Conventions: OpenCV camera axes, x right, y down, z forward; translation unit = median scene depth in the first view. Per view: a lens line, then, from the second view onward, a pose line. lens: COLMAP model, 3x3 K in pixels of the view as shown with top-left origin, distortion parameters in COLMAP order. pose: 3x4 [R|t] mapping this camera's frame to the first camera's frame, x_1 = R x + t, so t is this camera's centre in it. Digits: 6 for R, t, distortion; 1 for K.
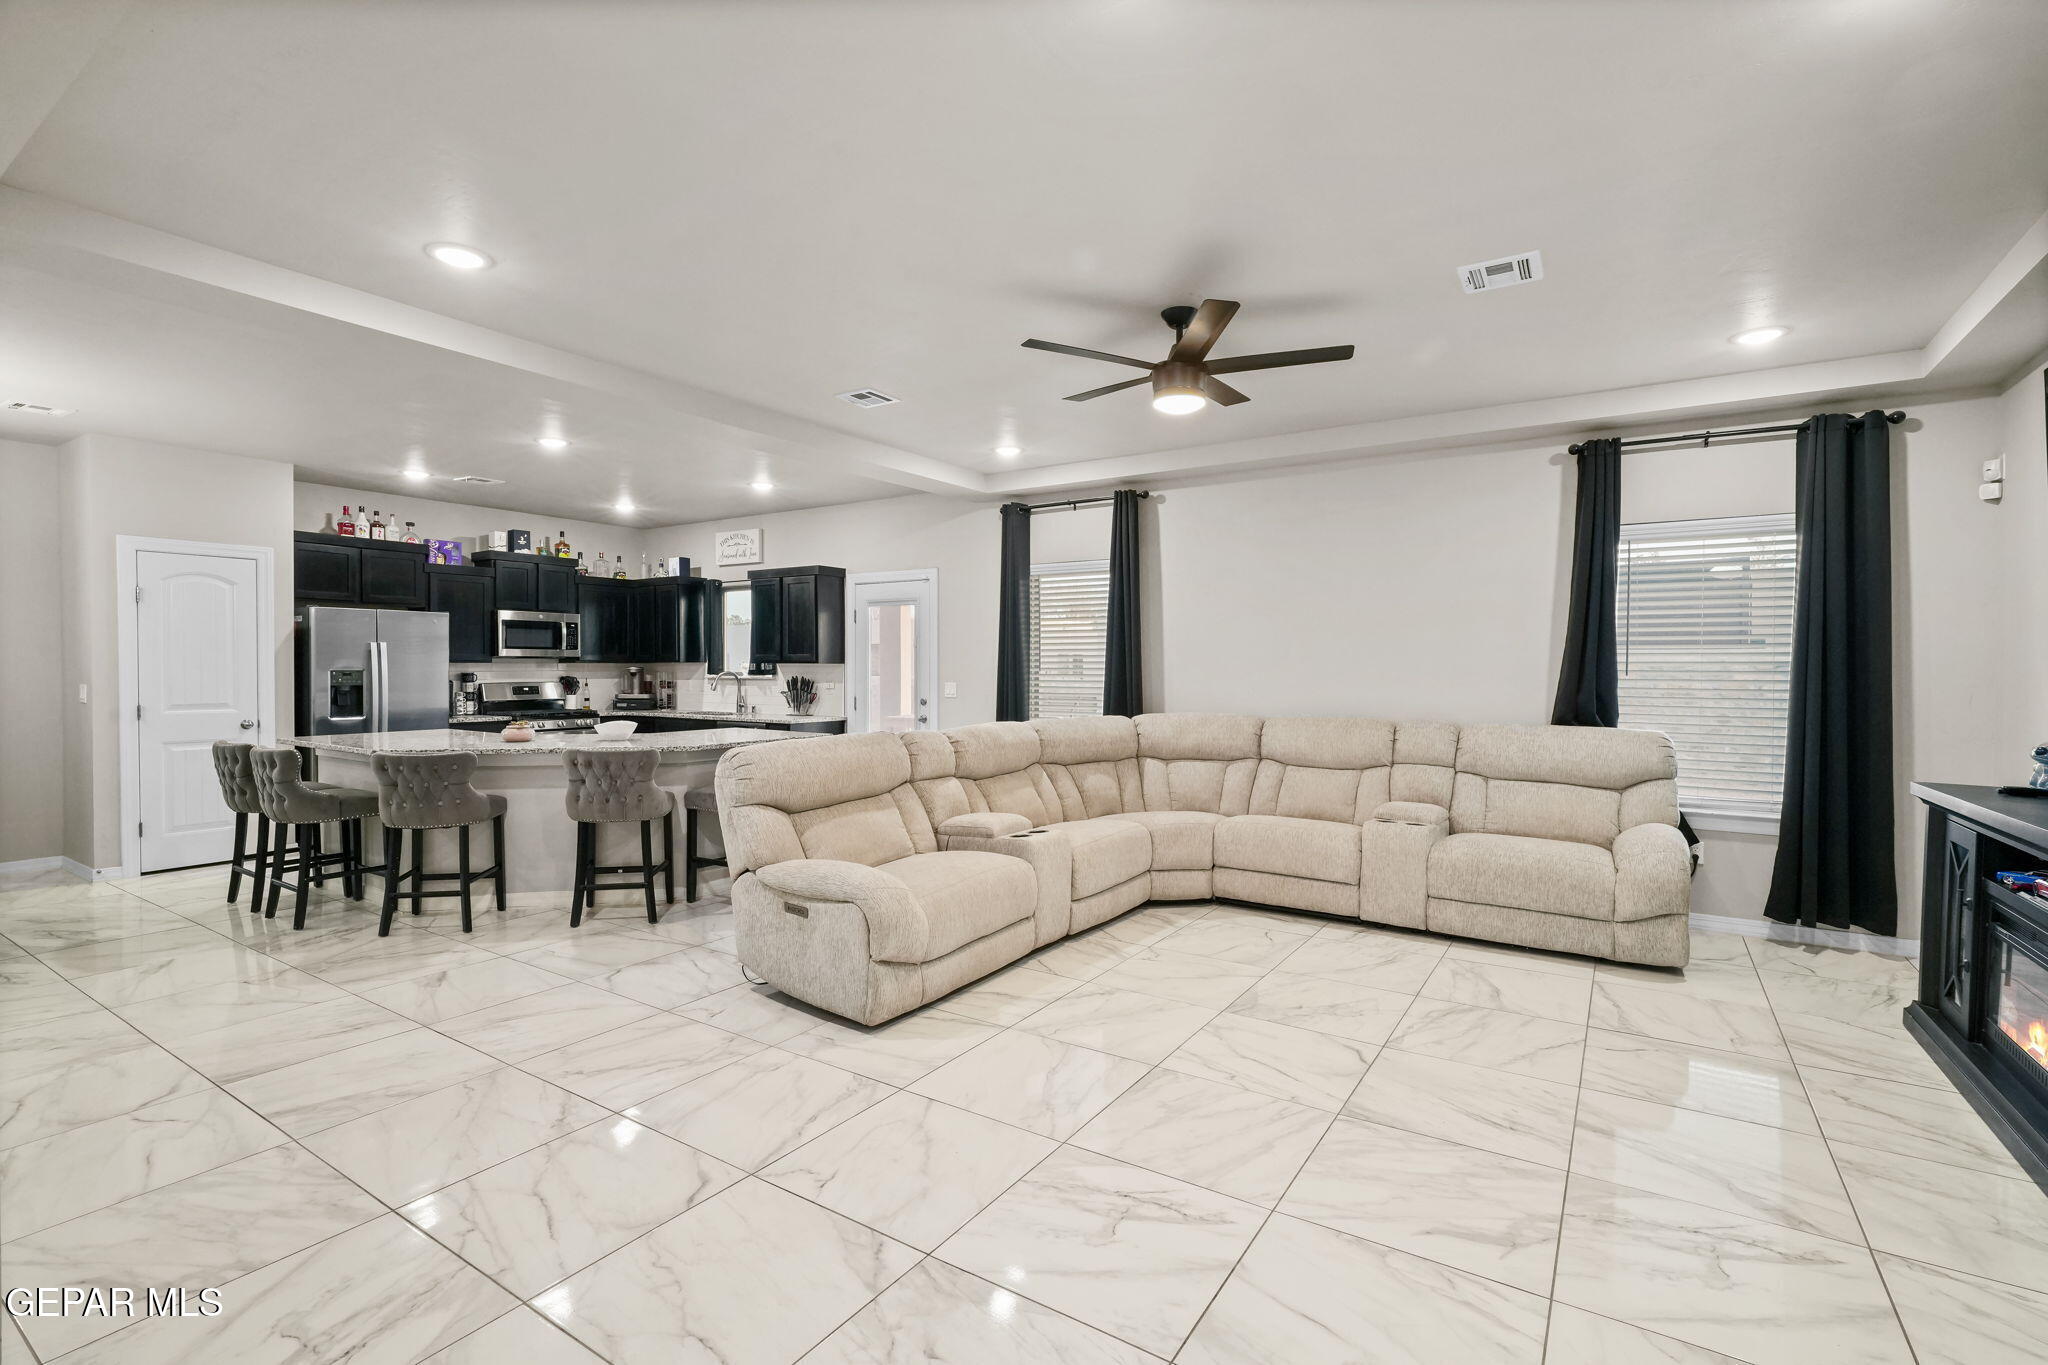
lens RADIAL K [[934.4, 0, 1024.0], [0, 934.4, 682.5], [0, 0, 1]] dist [-0.014897, 0.005967]
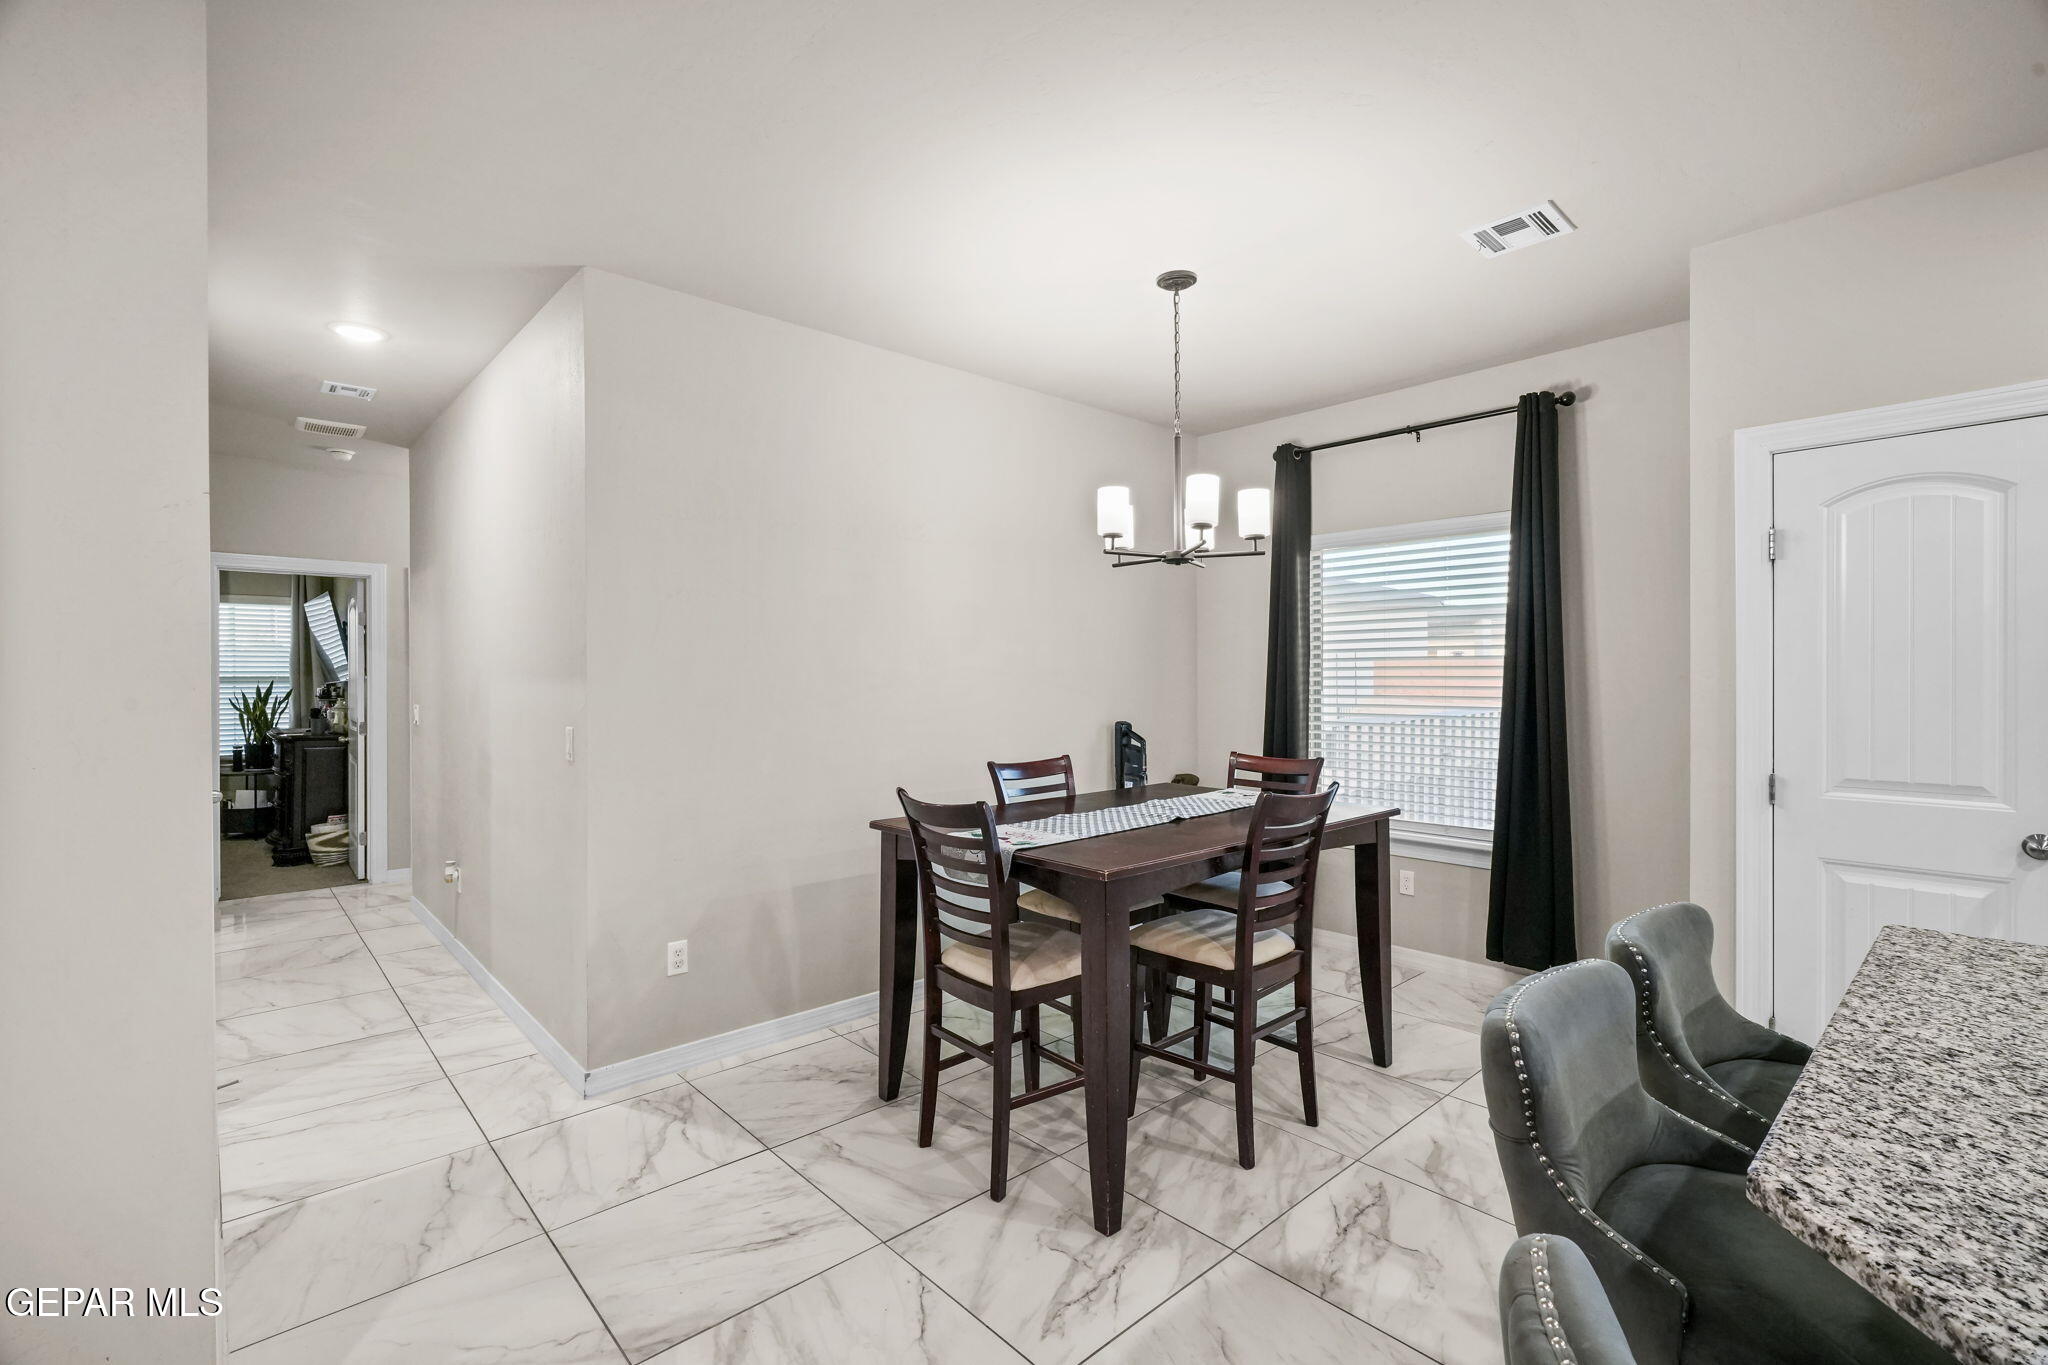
lens RADIAL K [[920.7, 0, 1025.0], [0, 920.7, 675.4], [0, 0, 1]] dist [-0.014228, 0.006720]
pose [[-0.247960, -0.005455, -0.968755, -0.493272], [-0.016261, 0.999867, -0.001468, -0.024703], [0.968634, 0.015389, -0.248016, 0.916008]]
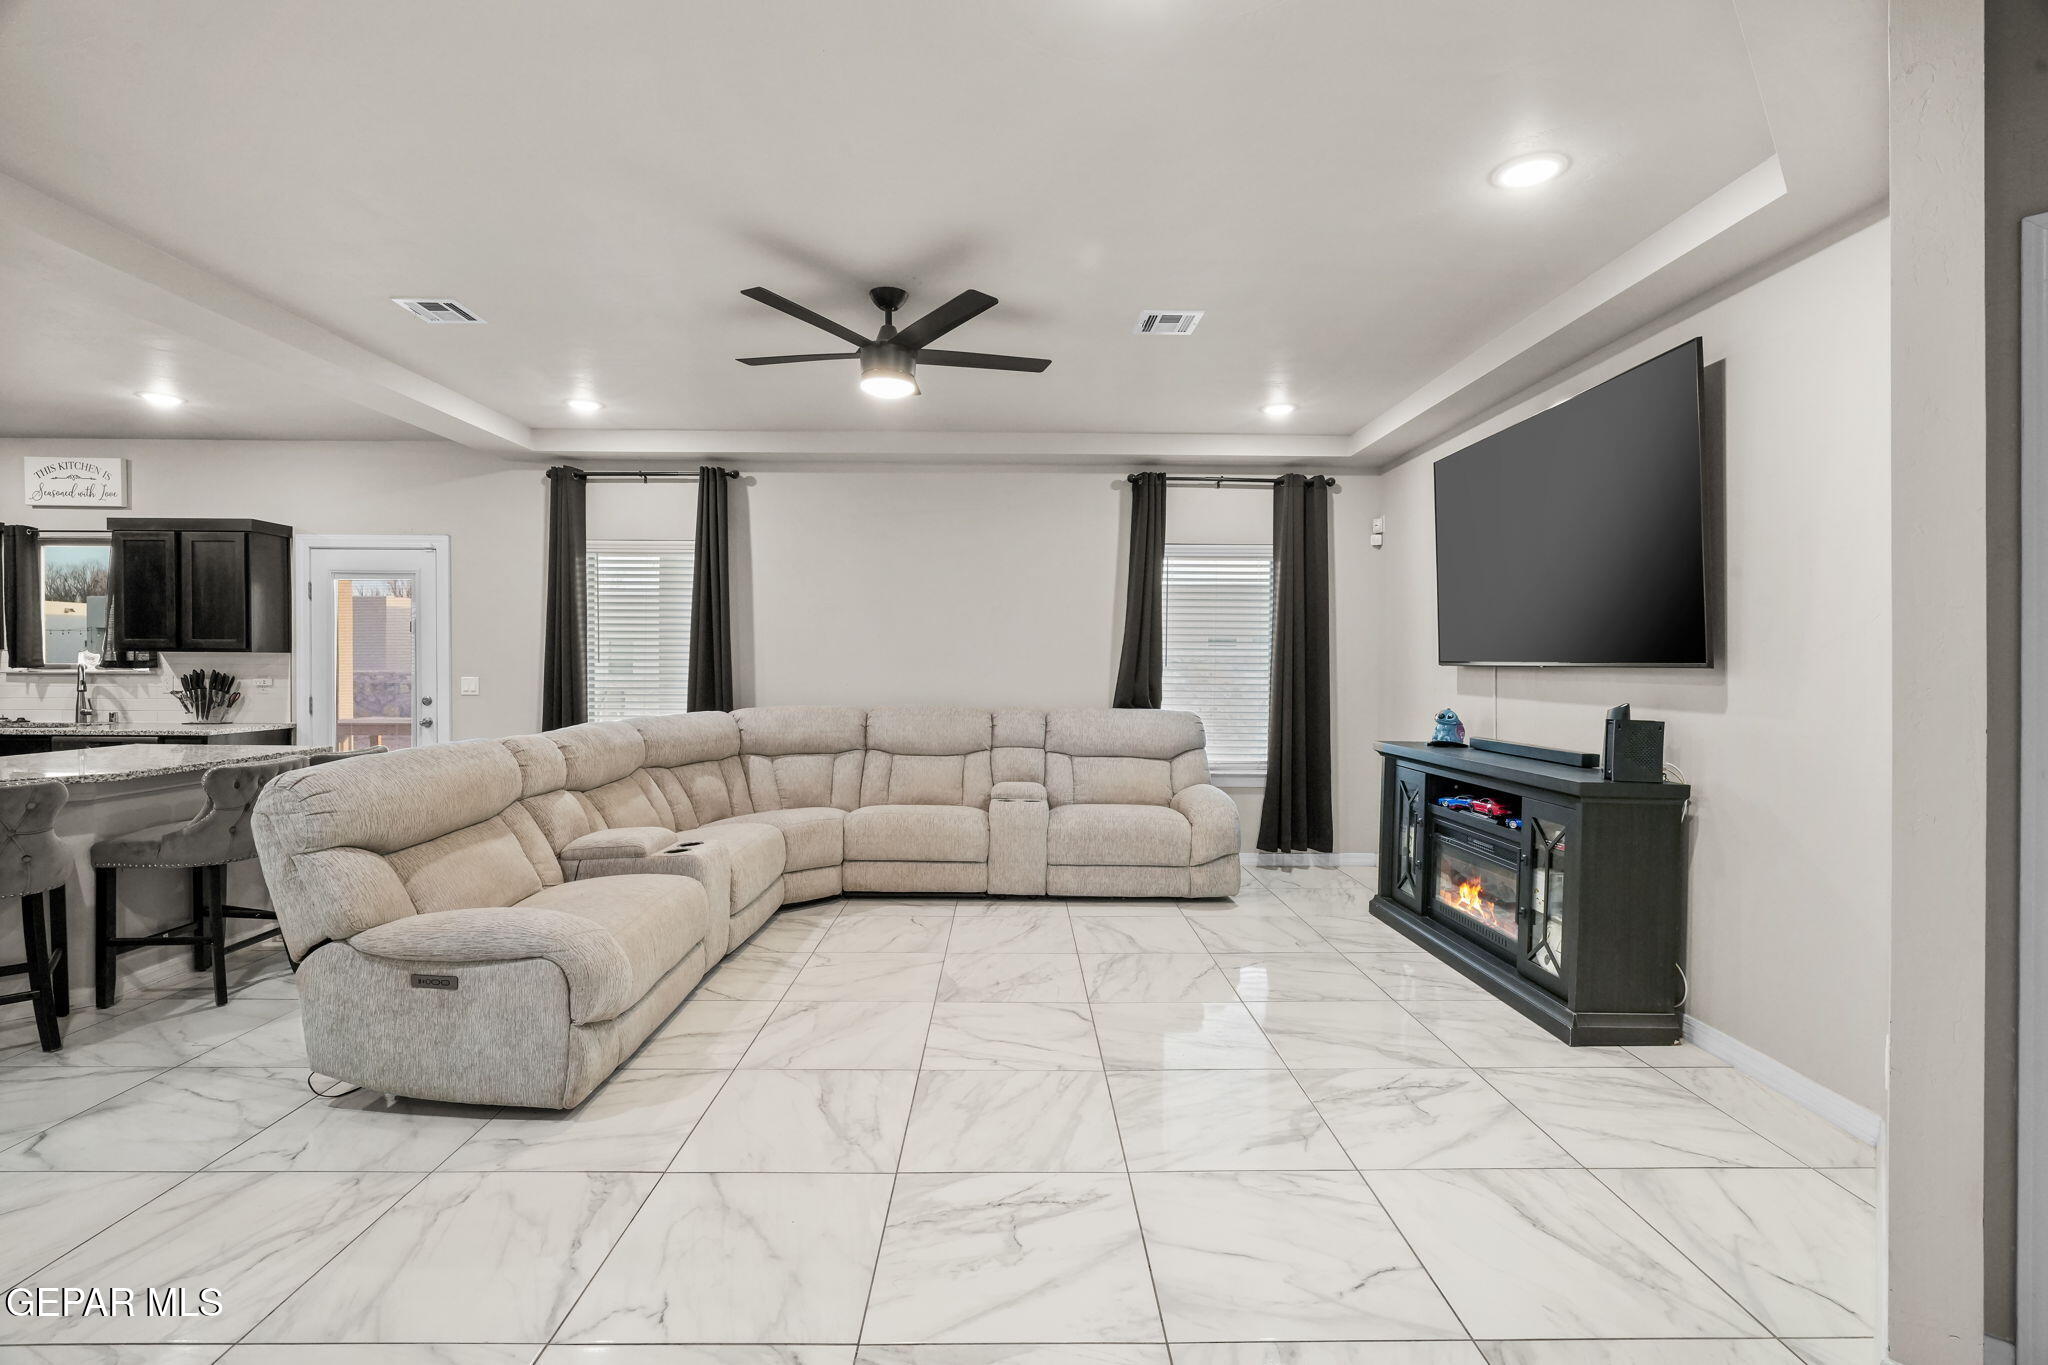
lens RADIAL K [[920.7, 0, 1025.0], [0, 920.7, 675.4], [0, 0, 1]] dist [-0.014228, 0.006720]
pose [[0.827496, -0.006116, 0.561438, -0.200203], [0.006294, 0.999979, 0.001617, 0.000995], [-0.561436, 0.002196, 0.827517, 0.099483]]
